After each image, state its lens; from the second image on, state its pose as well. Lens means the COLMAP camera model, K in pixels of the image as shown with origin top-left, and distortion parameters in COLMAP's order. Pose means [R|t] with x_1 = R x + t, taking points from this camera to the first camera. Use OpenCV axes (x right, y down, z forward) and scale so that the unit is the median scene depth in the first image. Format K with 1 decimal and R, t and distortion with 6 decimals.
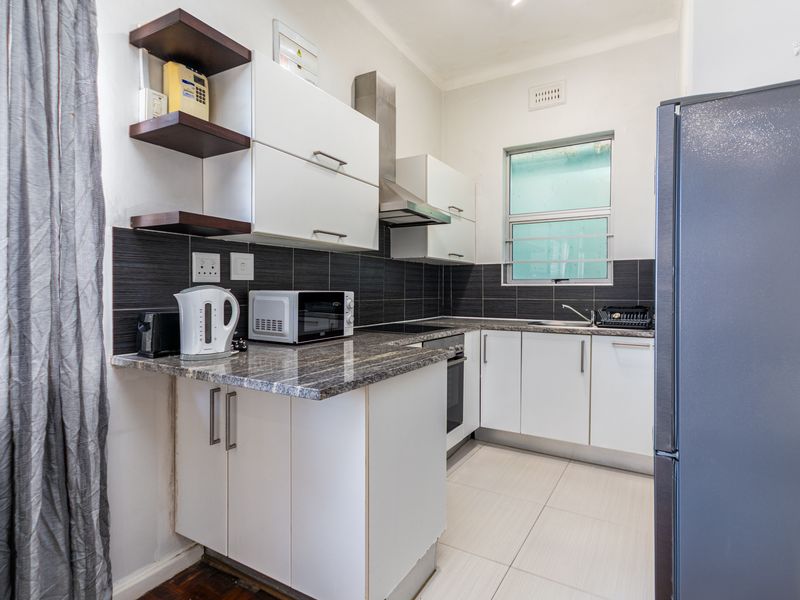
lens RADIAL K [[430.1, 0, 418.2], [0, 430.1, 293.2], [0, 0, 1]] dist [-0.006970, 0.008486]
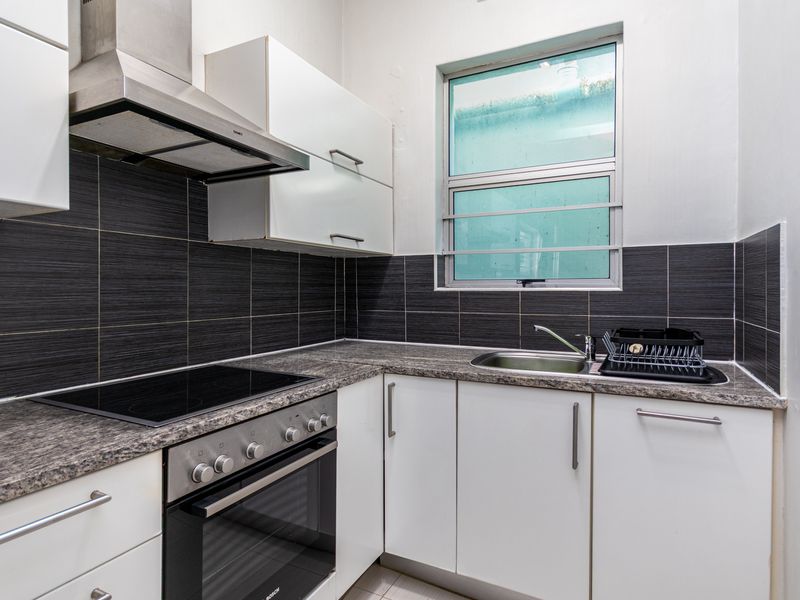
lens RADIAL K [[409.1, 0, 402.6], [0, 409.1, 288.2], [0, 0, 1]] dist [0.000478, 0.000721]
pose [[0.999938, -0.002197, 0.010878, 0.148380], [0.002292, 0.999959, -0.008778, -0.016540], [-0.010858, 0.008802, 0.999902, 0.439877]]
